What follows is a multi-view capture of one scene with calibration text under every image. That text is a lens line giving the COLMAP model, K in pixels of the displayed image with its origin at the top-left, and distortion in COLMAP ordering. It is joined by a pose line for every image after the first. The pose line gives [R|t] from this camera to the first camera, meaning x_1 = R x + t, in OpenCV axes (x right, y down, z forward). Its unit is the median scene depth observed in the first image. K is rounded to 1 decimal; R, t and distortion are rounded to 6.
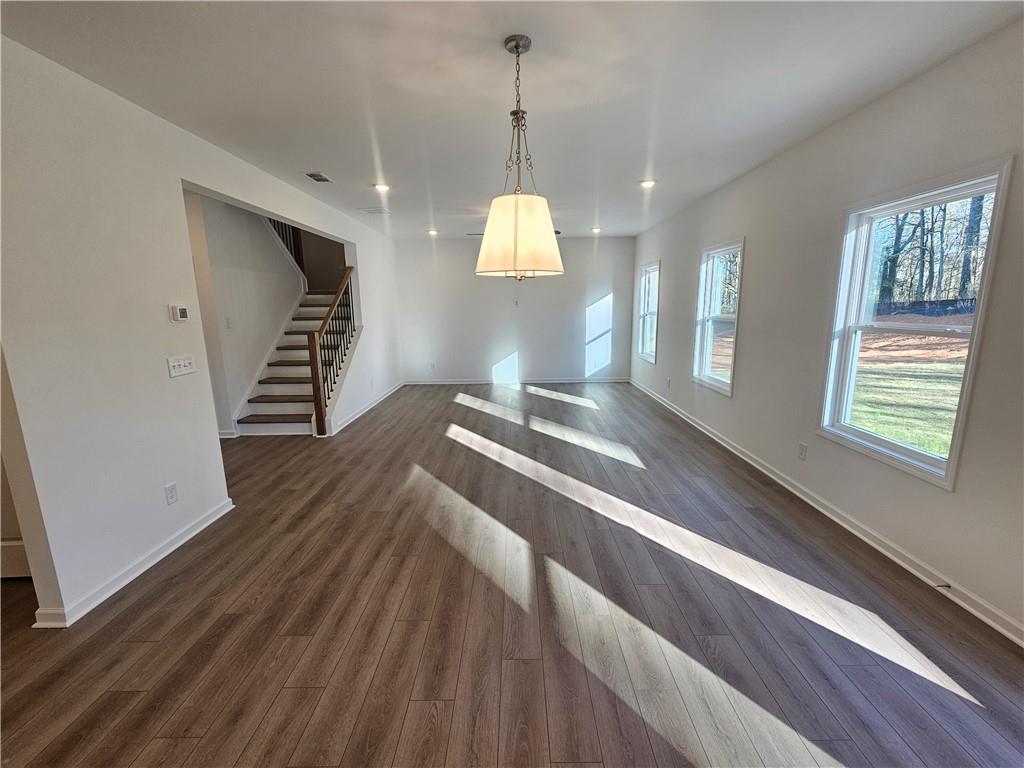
lens RADIAL K [[417.2, 0, 512.8], [0, 417.2, 378.6], [0, 0, 1]] dist [-0.003144, 0.000311]
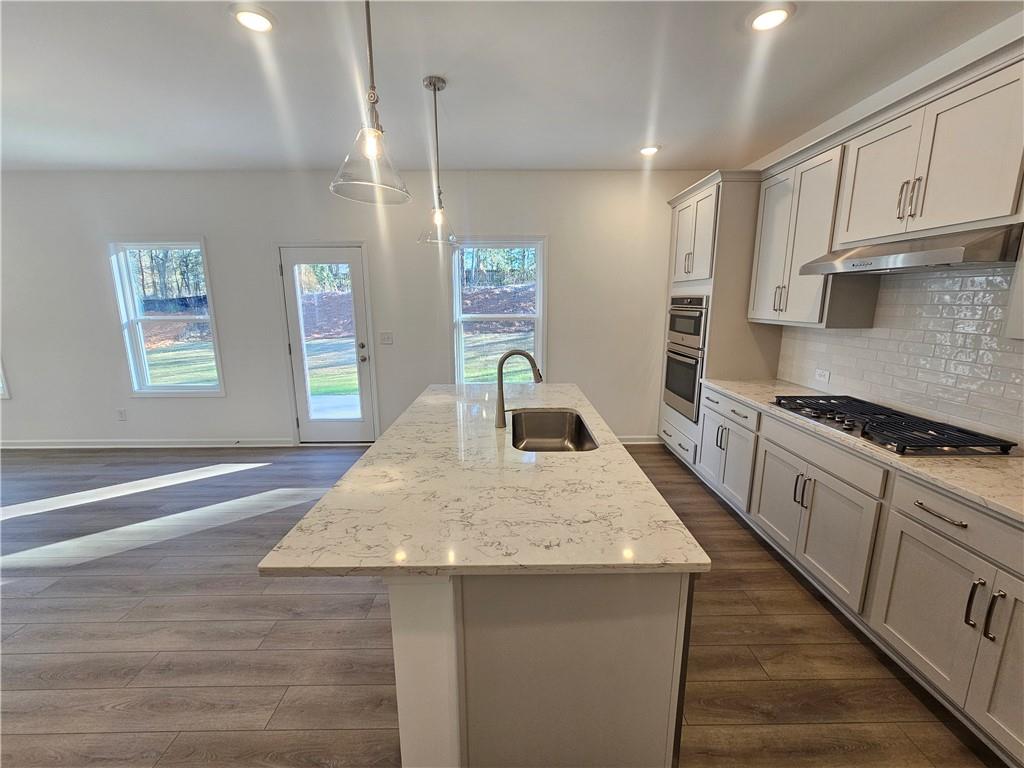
lens RADIAL K [[417.2, 0, 514.7], [0, 417.2, 379.9], [0, 0, 1]] dist [-0.003144, 0.000311]
pose [[-0.017064, -0.175773, 0.984283, -1.045590], [0.179499, 0.967894, 0.175959, 0.094205], [-0.983610, 0.179681, 0.015035, -0.471745]]
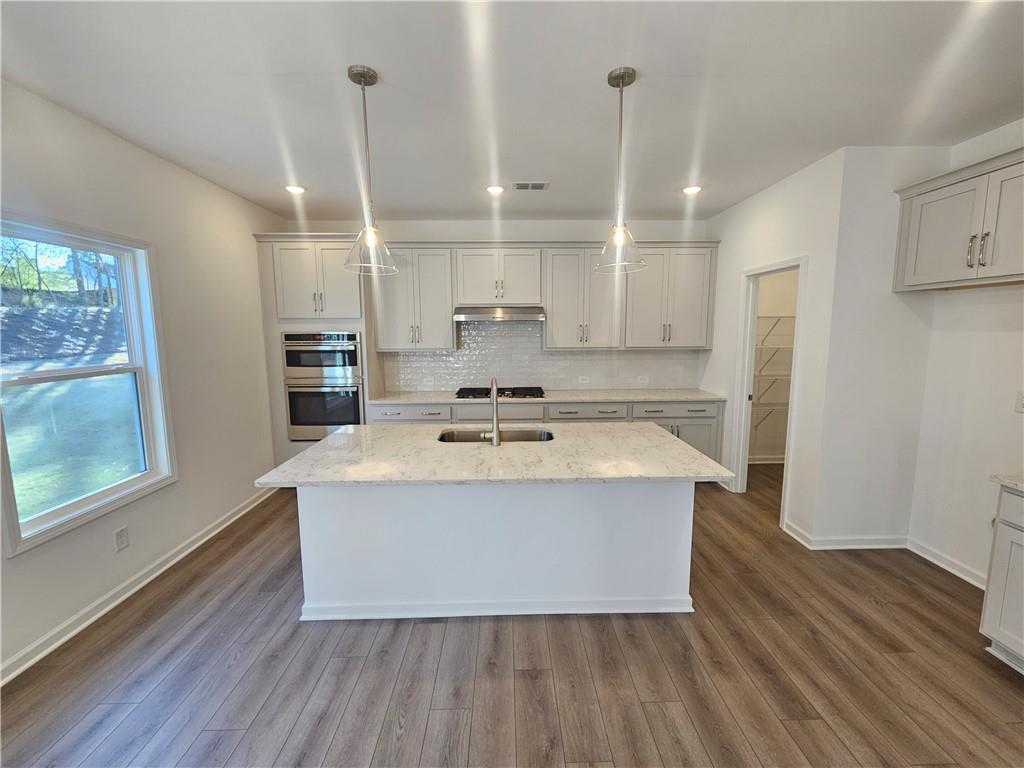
lens RADIAL K [[417.2, 0, 515.1], [0, 417.2, 383.8], [0, 0, 1]] dist [-0.003144, 0.000311]
pose [[-0.999360, 0.024031, -0.026503, -0.027051], [0.014889, 0.952982, 0.302662, -0.161086], [0.032530, 0.302074, -0.952729, 0.750682]]
